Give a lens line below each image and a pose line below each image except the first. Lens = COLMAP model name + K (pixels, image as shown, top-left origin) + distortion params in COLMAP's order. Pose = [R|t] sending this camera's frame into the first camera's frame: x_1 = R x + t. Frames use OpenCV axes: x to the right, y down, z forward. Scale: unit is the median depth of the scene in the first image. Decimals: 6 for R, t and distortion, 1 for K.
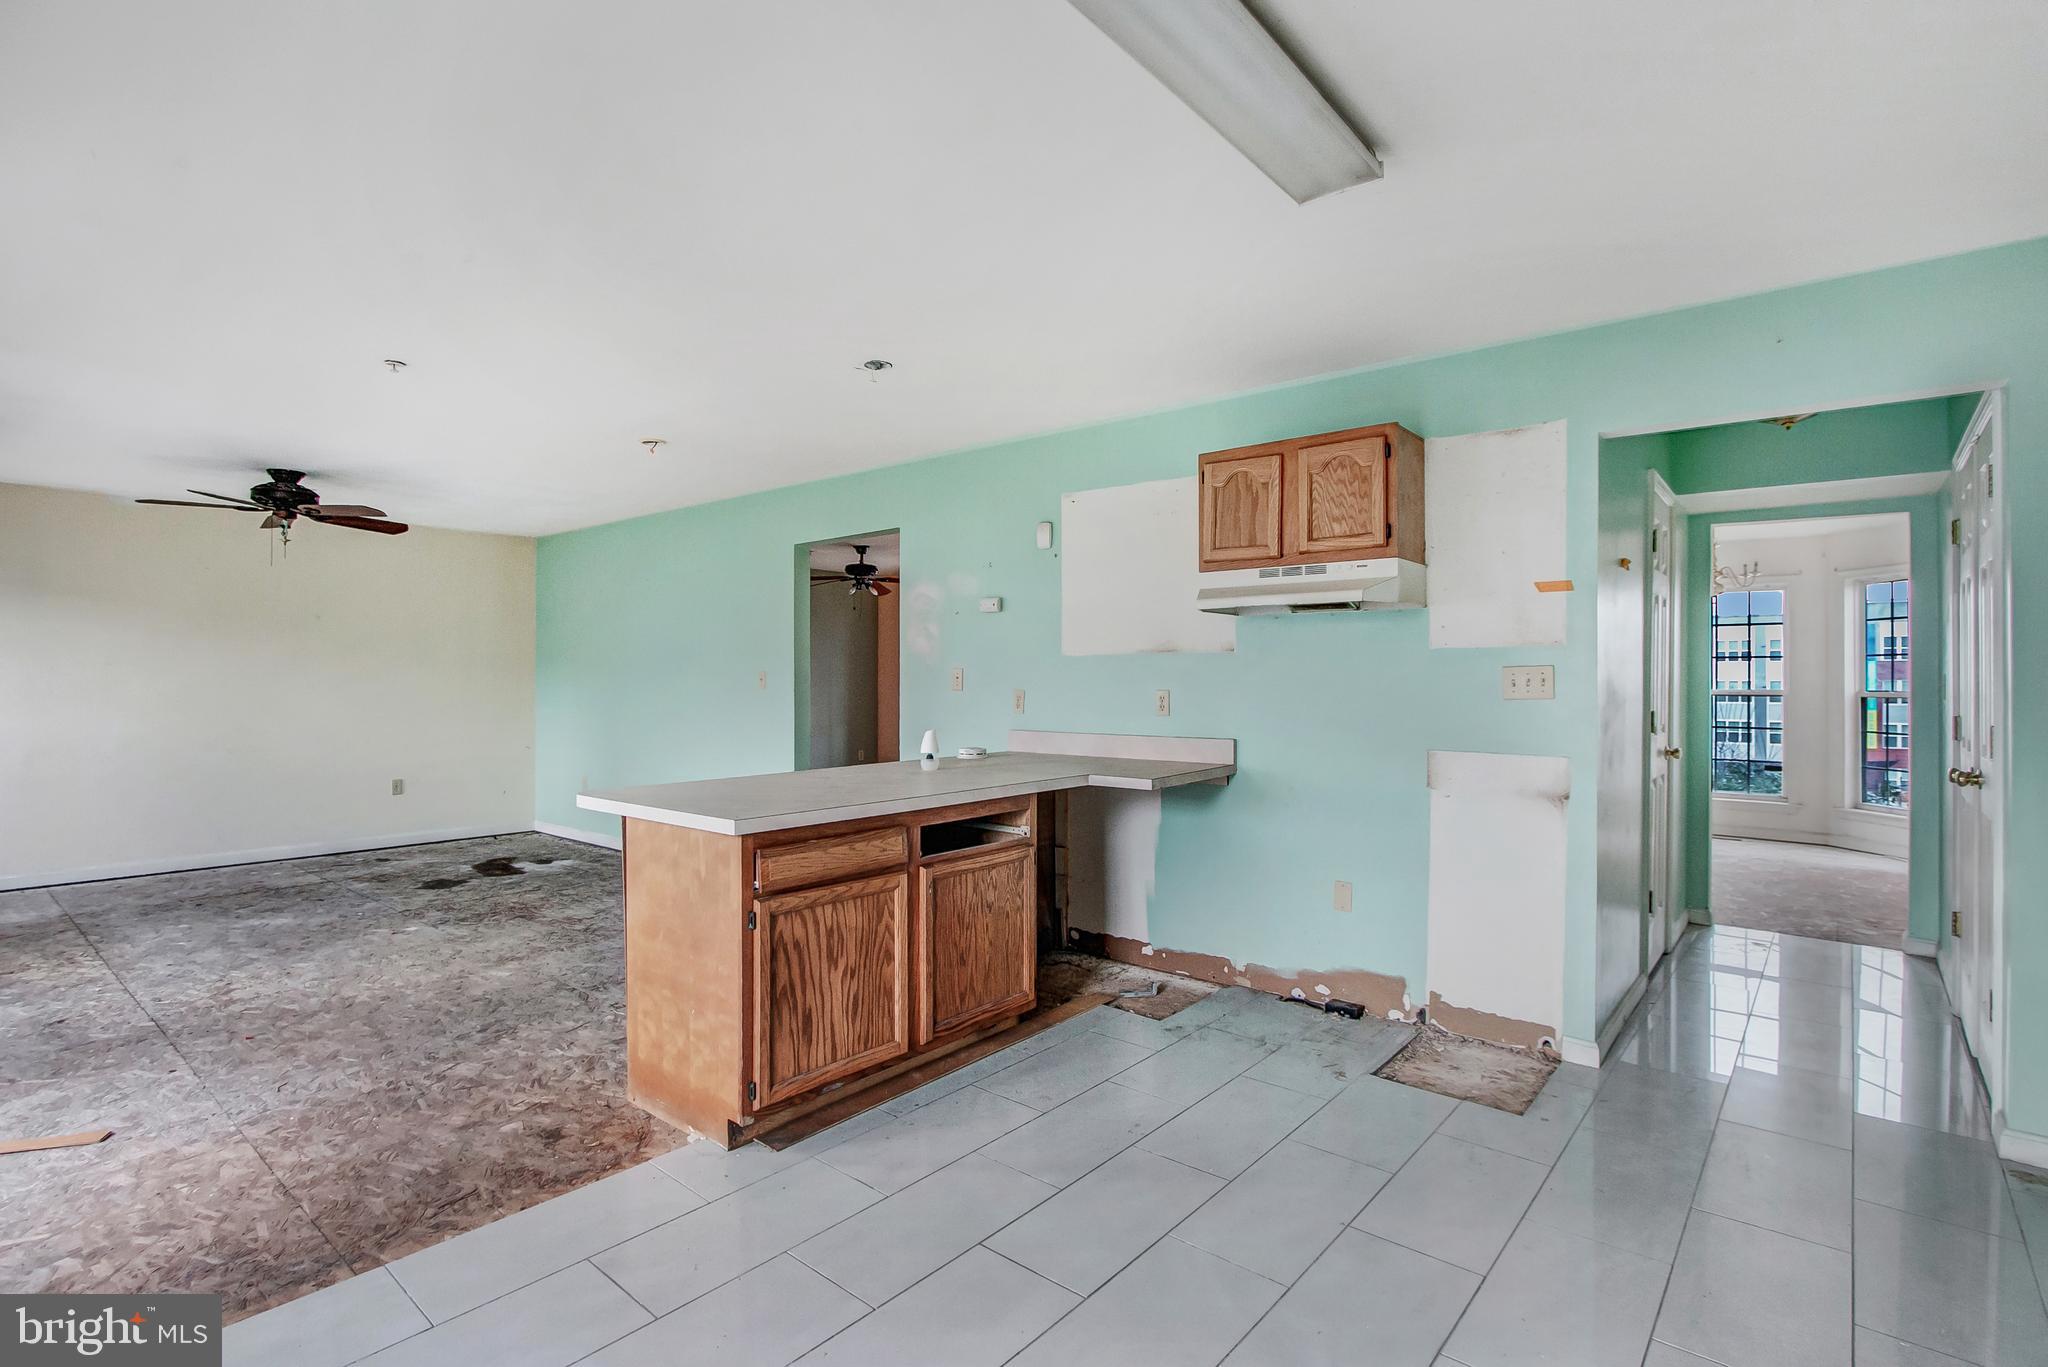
lens RADIAL K [[979.0, 0, 1024.0], [0, 979.0, 683.5], [0, 0, 1]] dist [-0.011972, 0.000389]
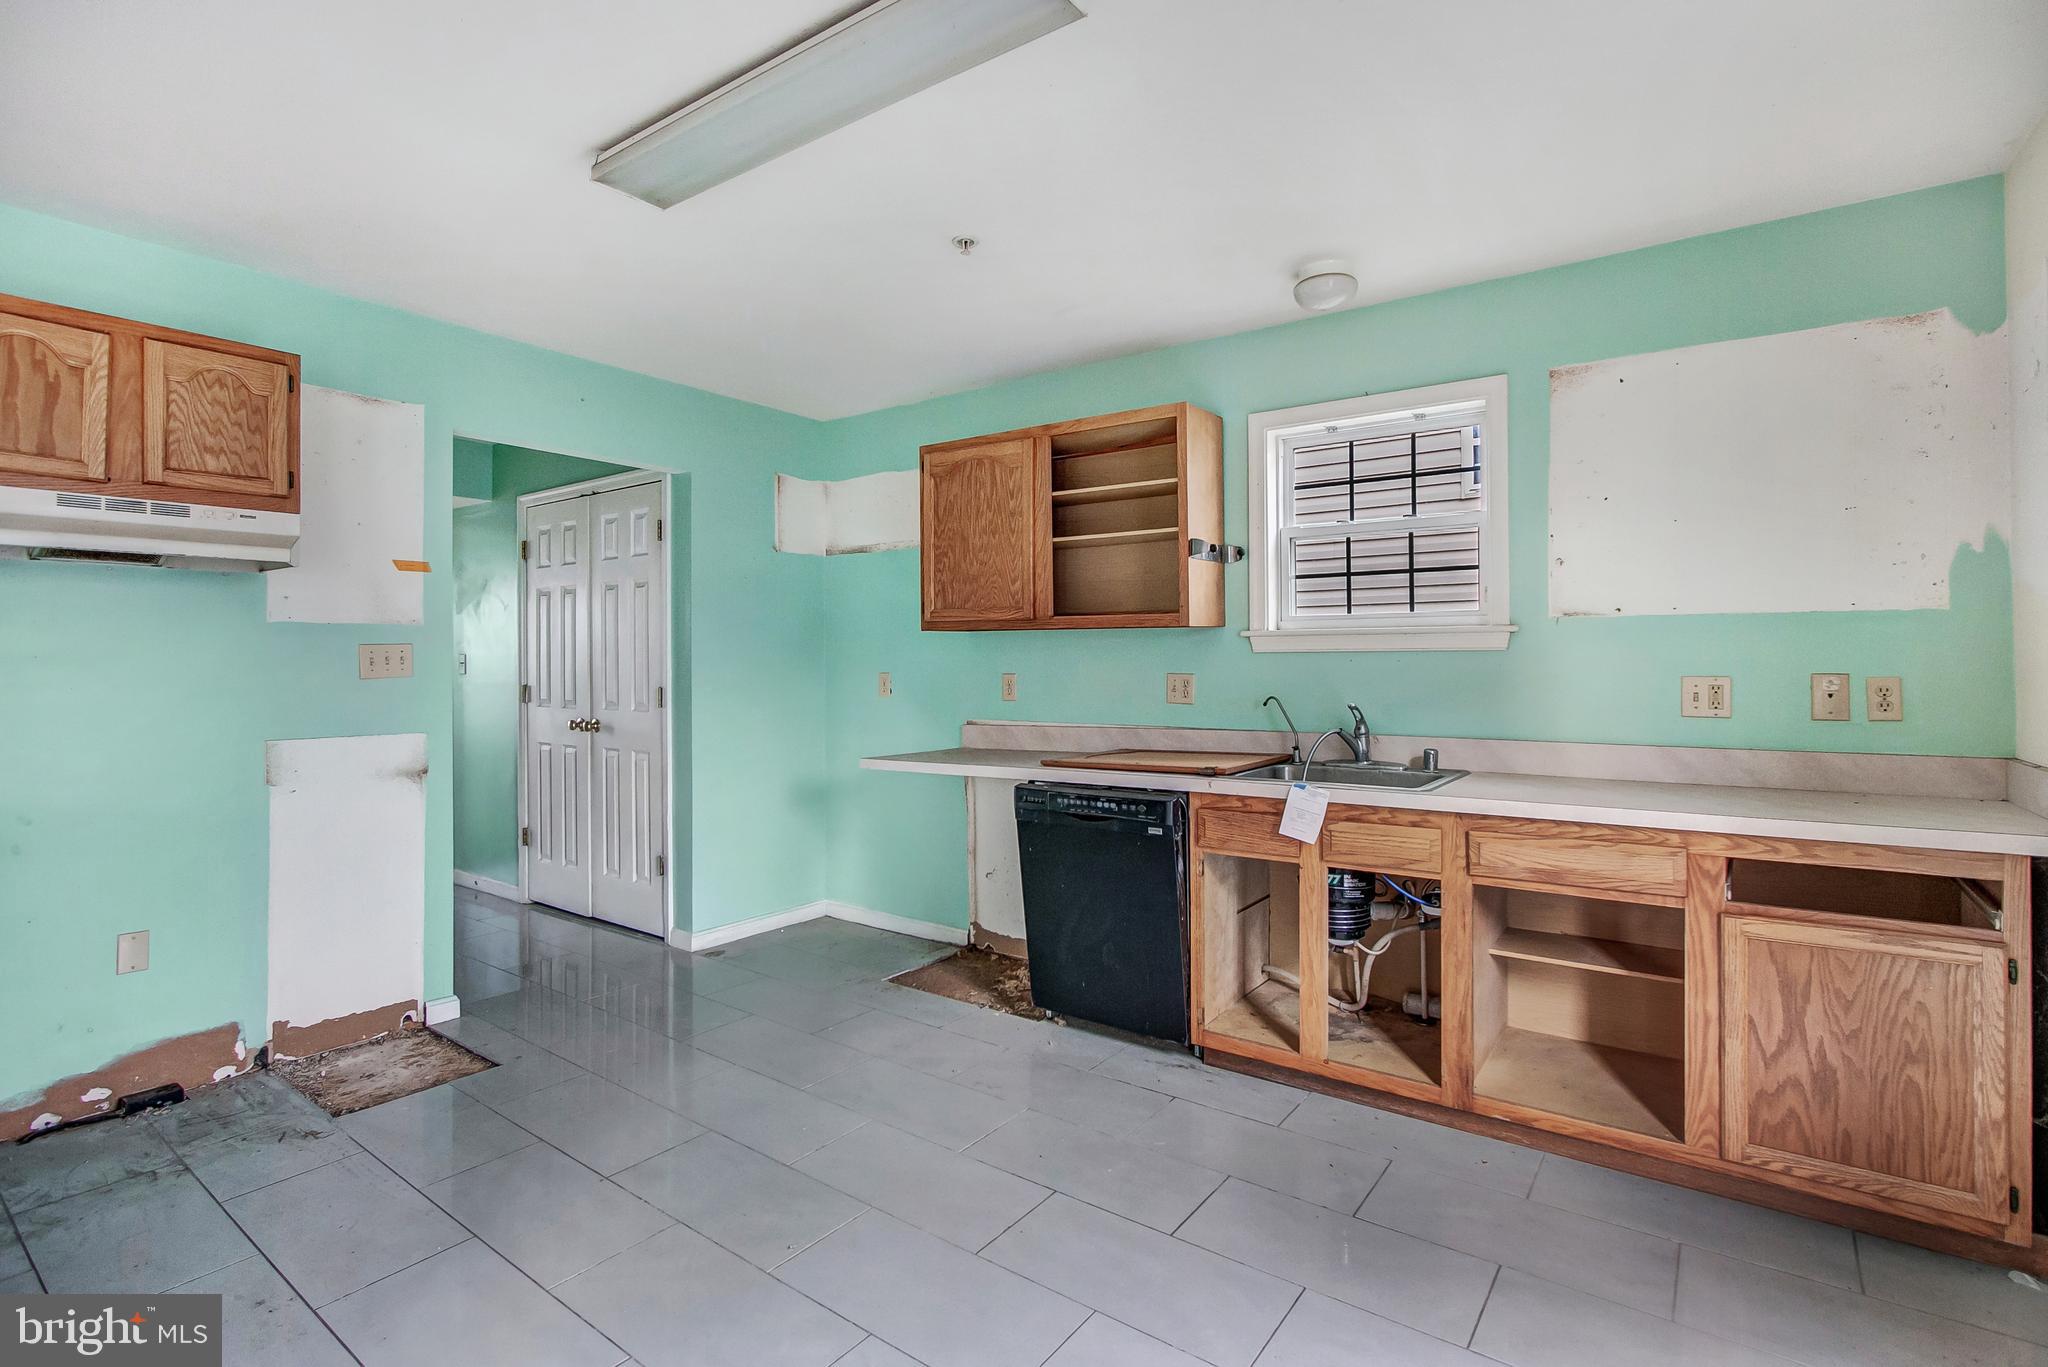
lens RADIAL K [[962.8, 0, 1030.2], [0, 962.8, 664.3], [0, 0, 1]] dist [-0.010407, 0.000611]
pose [[-0.067241, -0.006273, 0.997717, -0.484512], [0.008702, 0.999939, 0.006873, 0.001554], [-0.997699, 0.009144, -0.067182, 0.411939]]
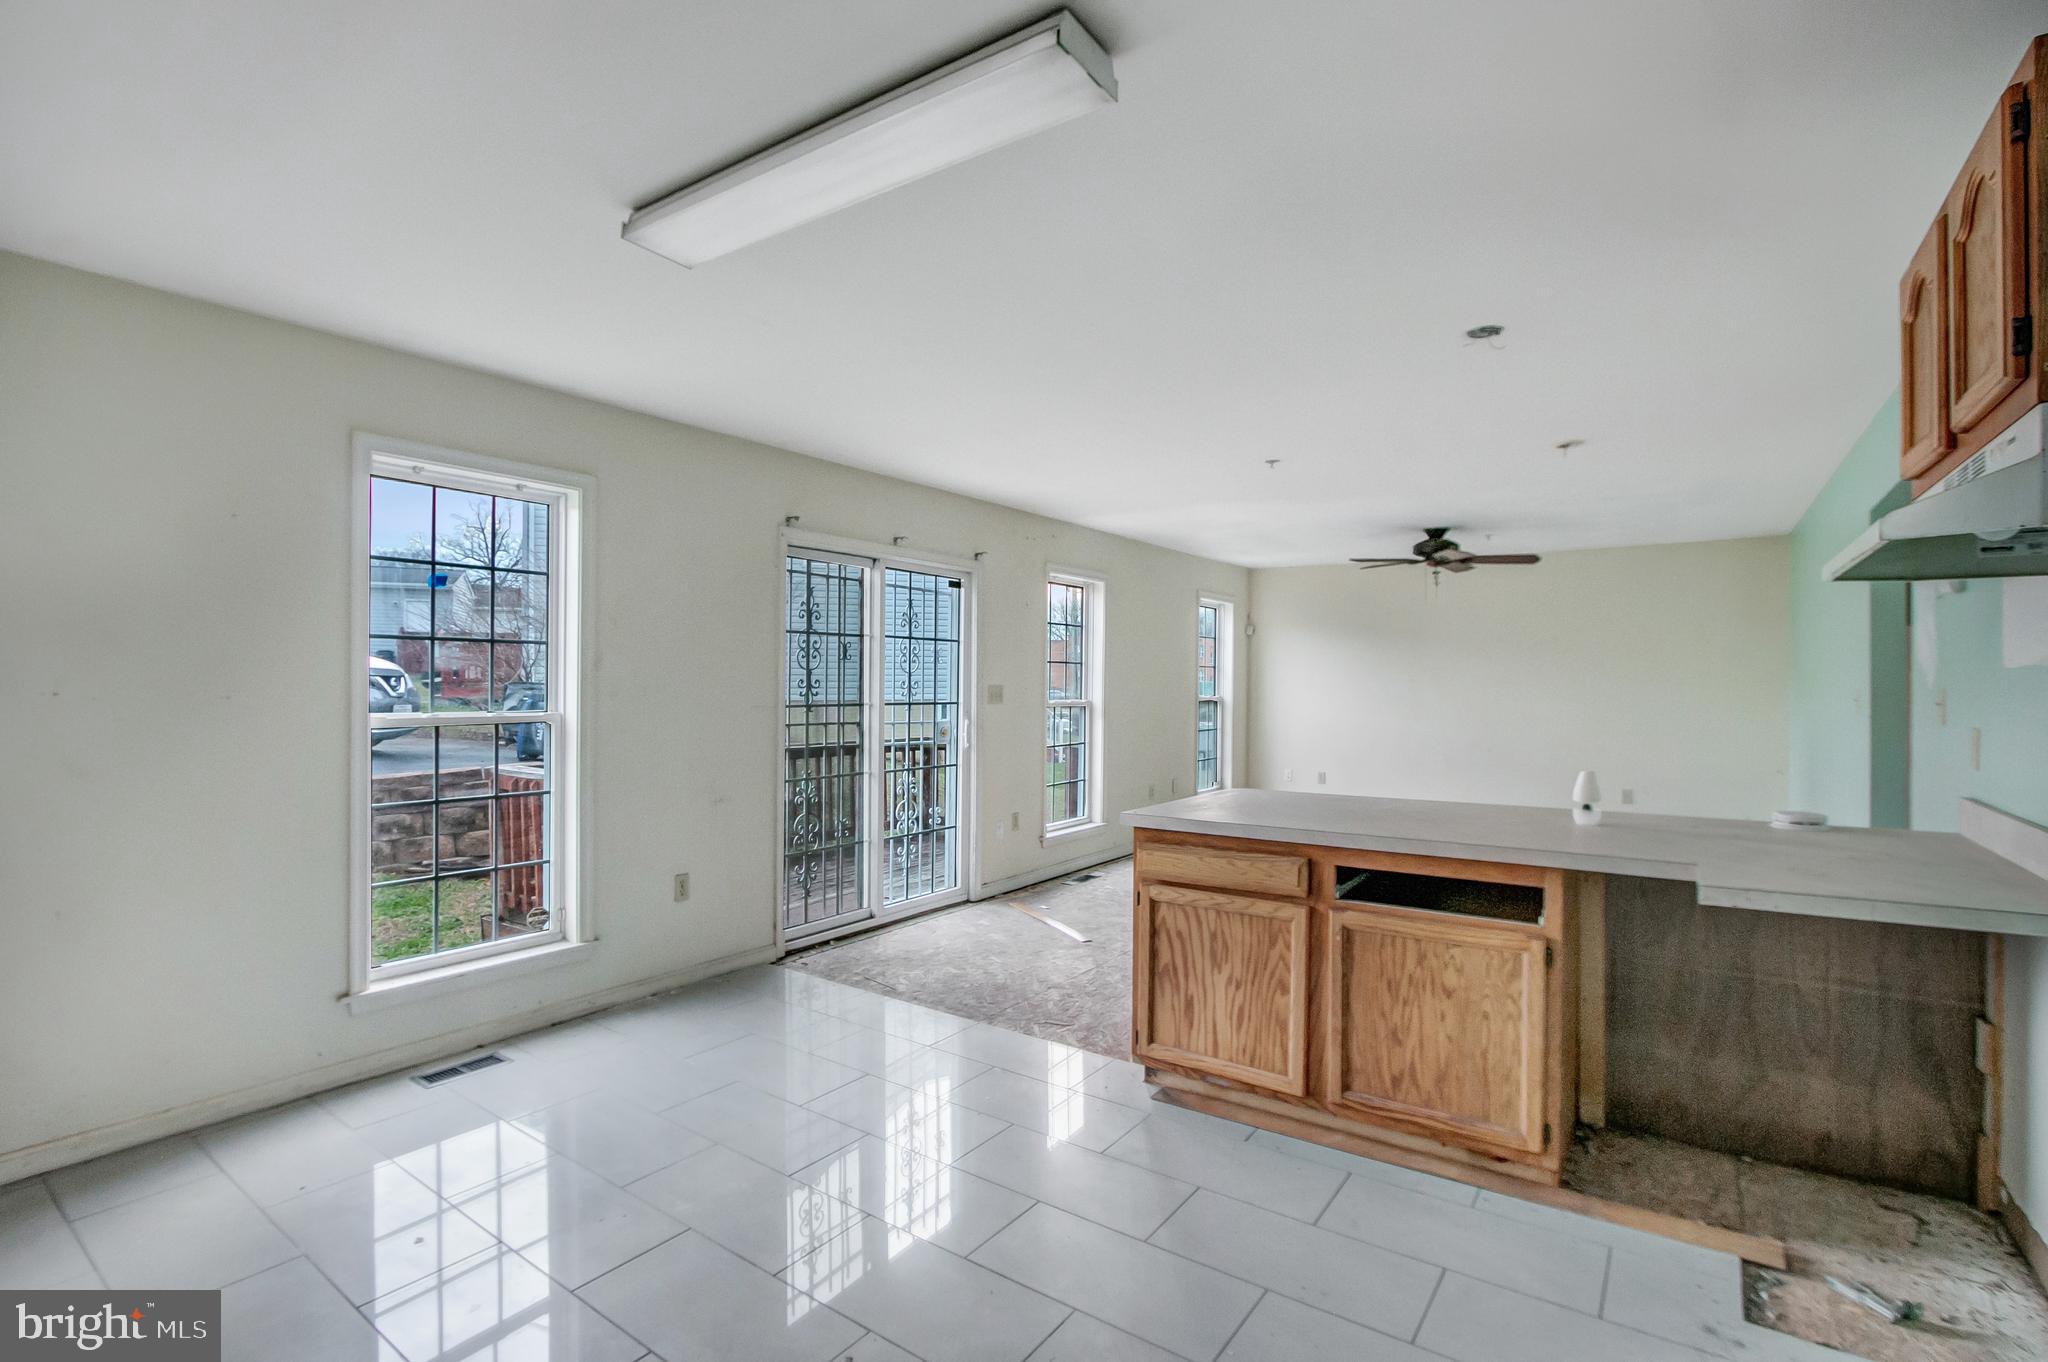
lens RADIAL K [[953.9, 0, 1022.5], [0, 953.9, 689.1], [0, 0, 1]] dist [-0.012242, 0.000045]
pose [[0.087245, 0.006908, -0.996163, 0.688833], [-0.010059, 0.999931, 0.006053, -0.019335], [0.996136, 0.009493, 0.087309, 0.573444]]
